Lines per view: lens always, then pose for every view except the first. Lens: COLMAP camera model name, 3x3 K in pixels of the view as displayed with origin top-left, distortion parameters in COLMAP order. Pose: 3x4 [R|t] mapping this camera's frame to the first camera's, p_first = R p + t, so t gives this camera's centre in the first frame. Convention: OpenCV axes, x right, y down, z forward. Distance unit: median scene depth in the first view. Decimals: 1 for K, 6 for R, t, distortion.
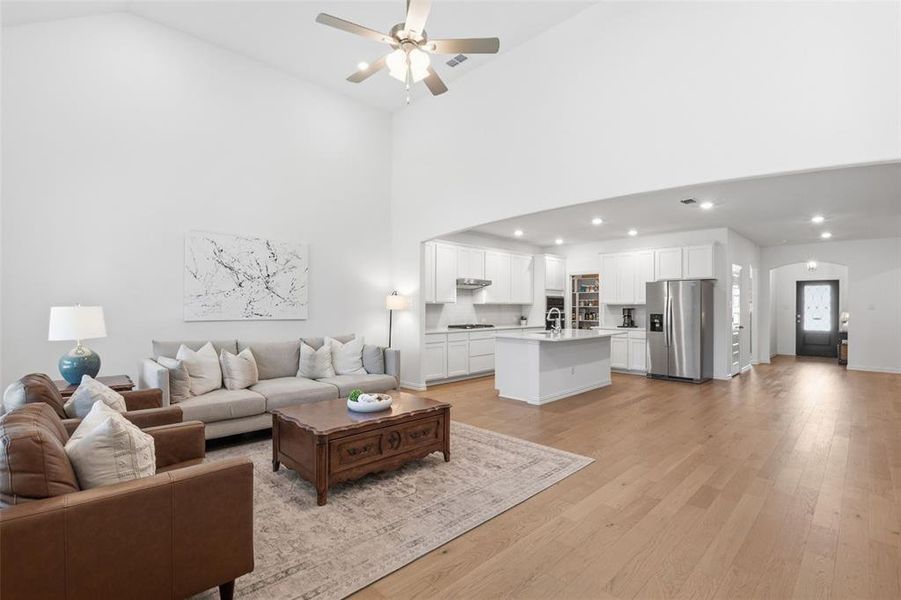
lens RADIAL K [[420.5, 0, 449.5], [0, 420.5, 305.8], [0, 0, 1]] dist [-0.026852, 0.000434]
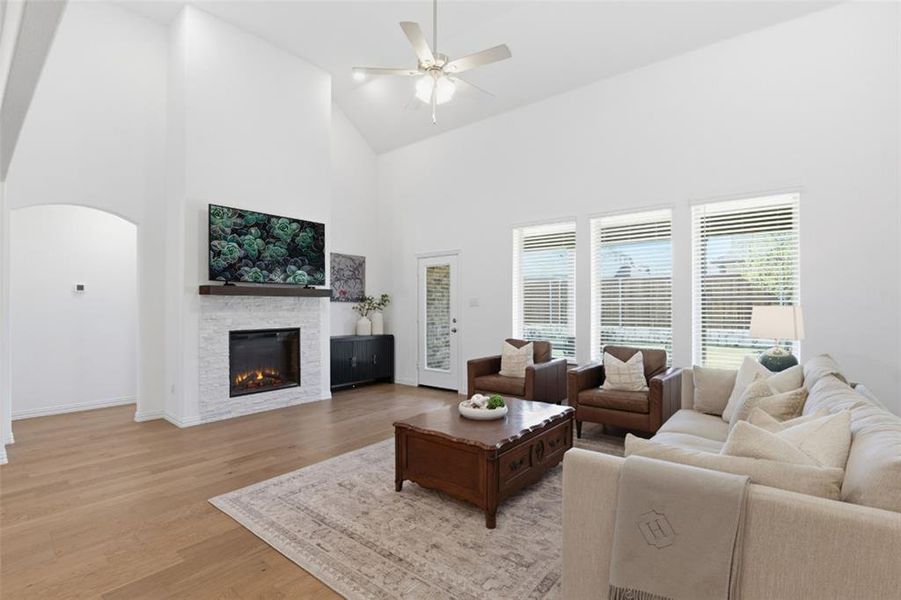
lens RADIAL K [[420.5, 0, 449.5], [0, 420.5, 305.8], [0, 0, 1]] dist [-0.026852, 0.000434]
pose [[-0.993042, -0.002269, -0.117738, -0.005143], [-0.001761, 0.999989, -0.004417, 0.005573], [0.117747, -0.004179, -0.993035, 1.302643]]
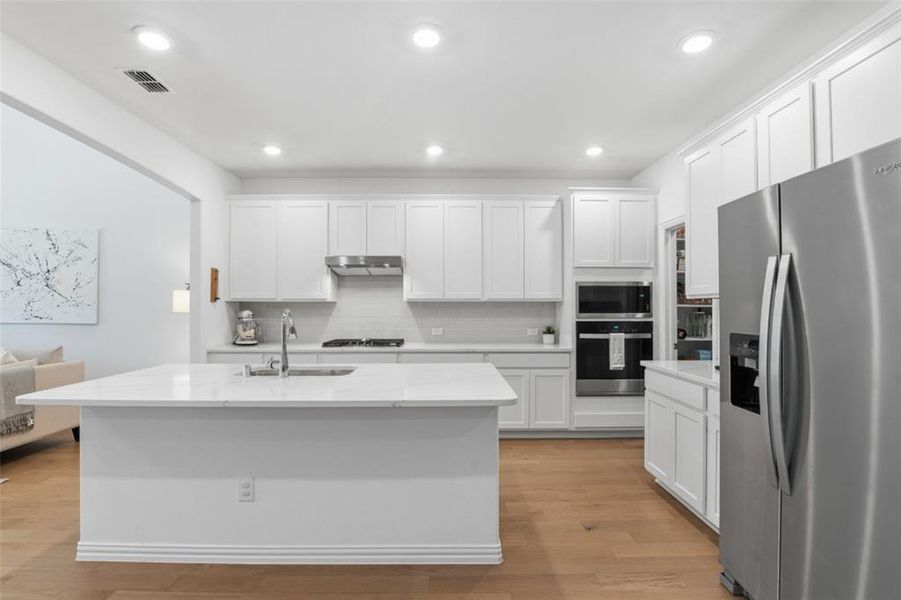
lens RADIAL K [[420.5, 0, 449.5], [0, 420.5, 305.8], [0, 0, 1]] dist [-0.026852, 0.000434]
pose [[0.720125, -0.006123, -0.693817, 0.812628], [0.004252, 0.999981, -0.004411, 0.005666], [0.693831, 0.000227, 0.720138, 1.084227]]
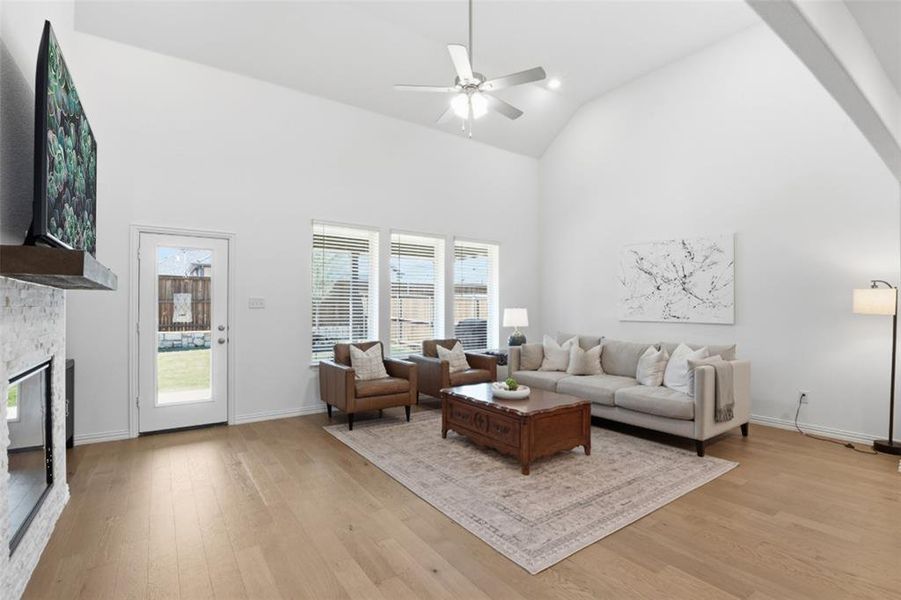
lens RADIAL K [[420.5, 0, 449.5], [0, 420.5, 305.8], [0, 0, 1]] dist [-0.026852, 0.000434]
pose [[-0.163588, -0.007699, -0.986499, 0.669419], [0.003116, 0.999961, -0.008320, 0.001924], [0.986524, -0.004435, -0.163557, 0.700448]]
